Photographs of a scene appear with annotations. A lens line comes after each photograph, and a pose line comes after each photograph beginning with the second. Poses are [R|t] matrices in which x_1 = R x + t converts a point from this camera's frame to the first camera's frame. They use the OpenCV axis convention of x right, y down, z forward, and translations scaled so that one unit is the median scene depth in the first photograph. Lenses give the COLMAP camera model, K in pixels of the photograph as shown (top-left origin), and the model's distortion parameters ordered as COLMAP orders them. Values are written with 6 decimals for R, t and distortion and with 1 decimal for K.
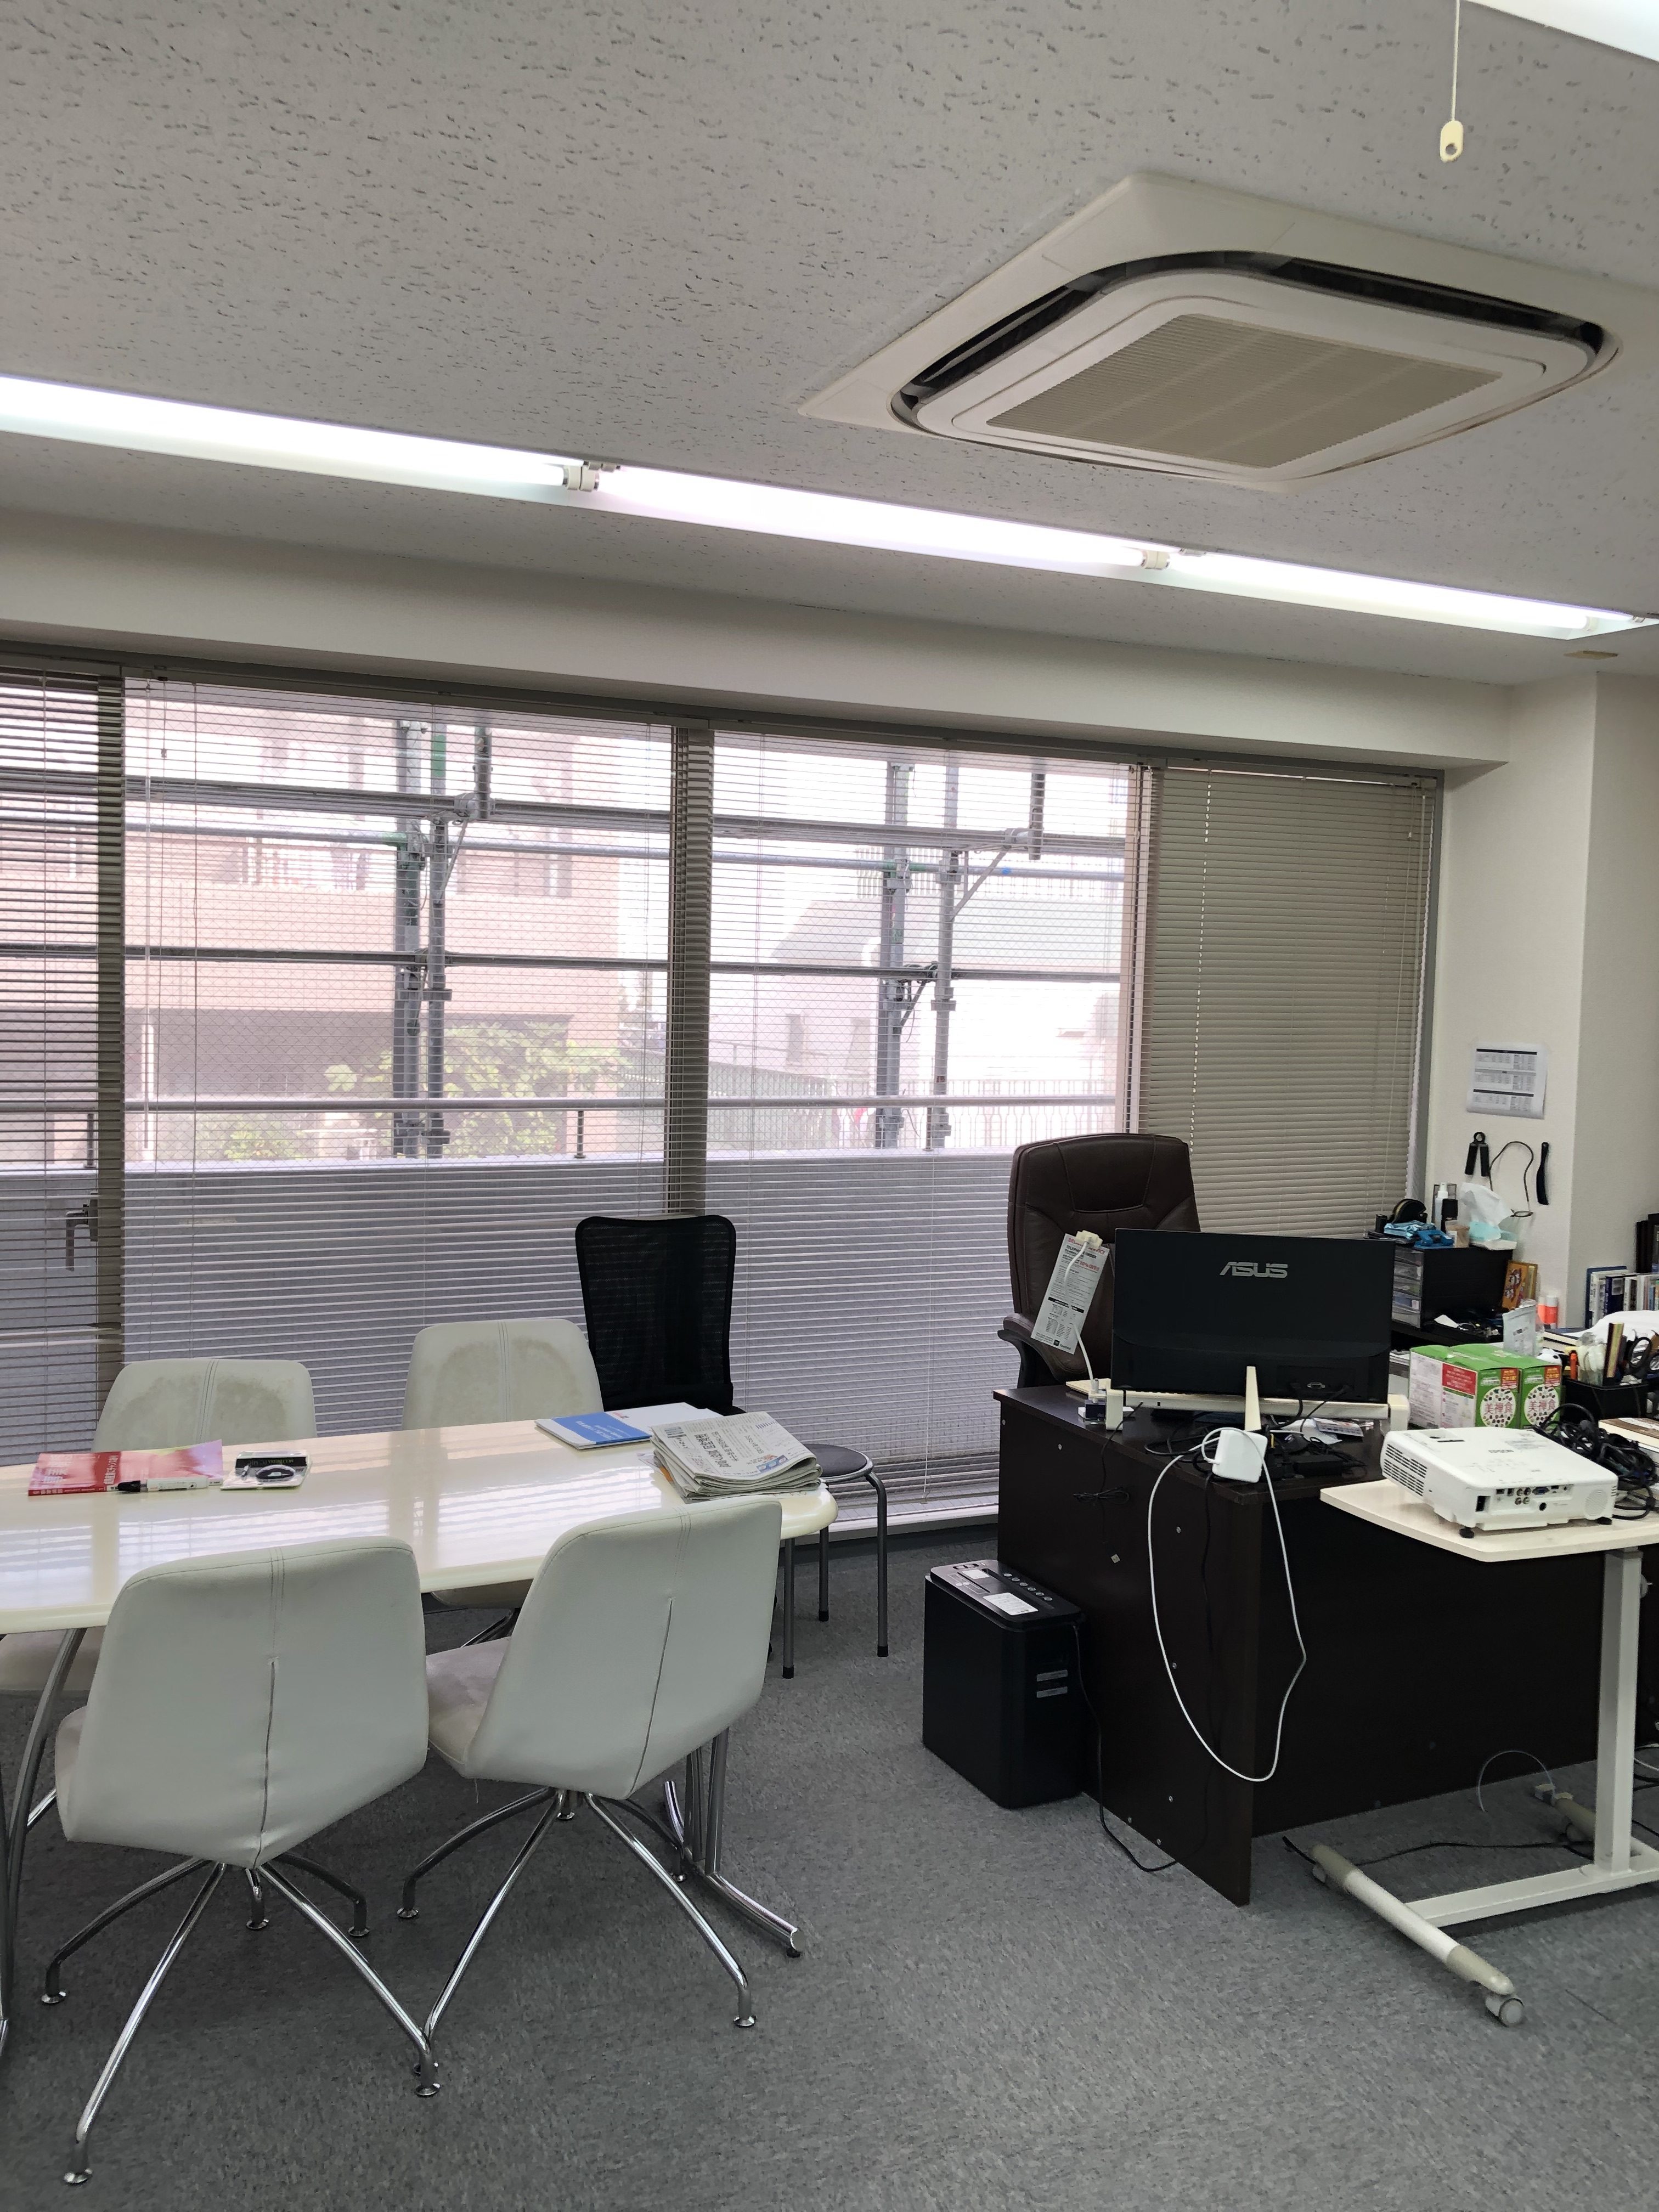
lens RADIAL K [[1789.0, 0, 812.6], [0, 1789.0, 1098.1], [0, 0, 1]] dist [0.001309, -0.015742]
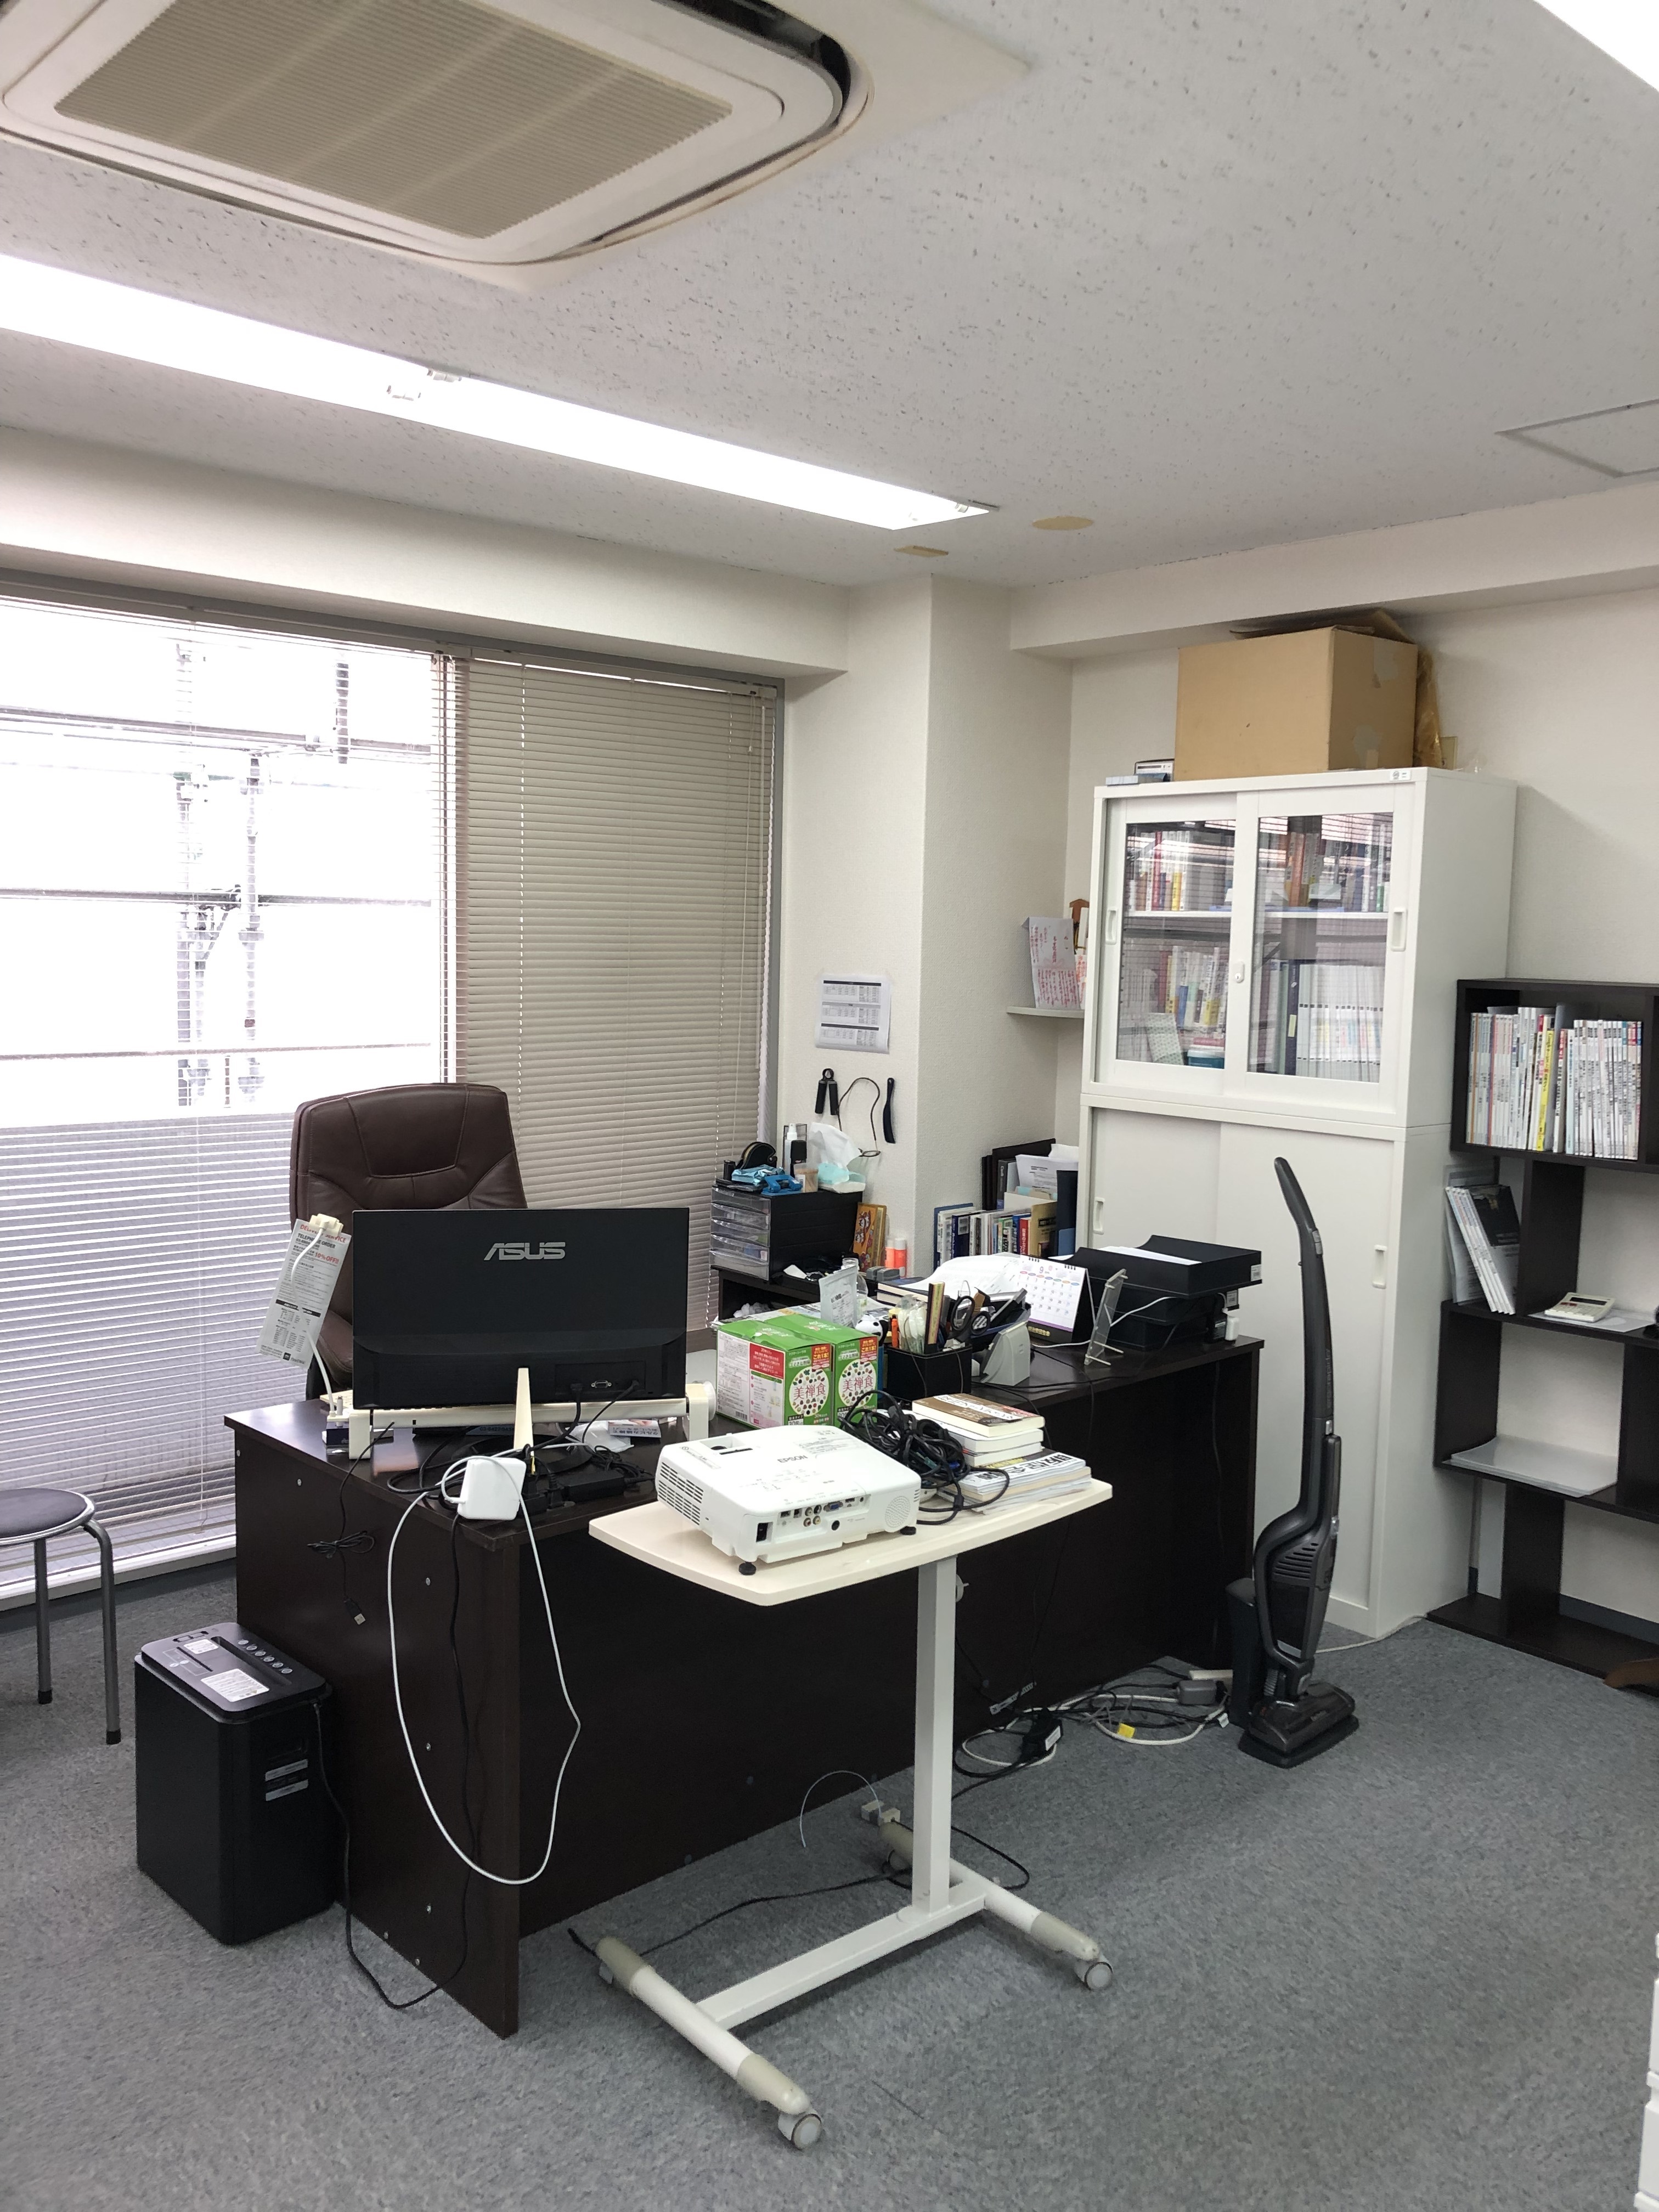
lens RADIAL K [[1789.0, 0, 837.4], [0, 1789.0, 1110.1], [0, 0, 1]] dist [0.001309, -0.015742]
pose [[0.946467, -0.034853, 0.320914, 0.119105], [0.020758, 0.998668, 0.047240, -0.005503], [-0.322133, -0.038049, 0.945930, 0.171292]]
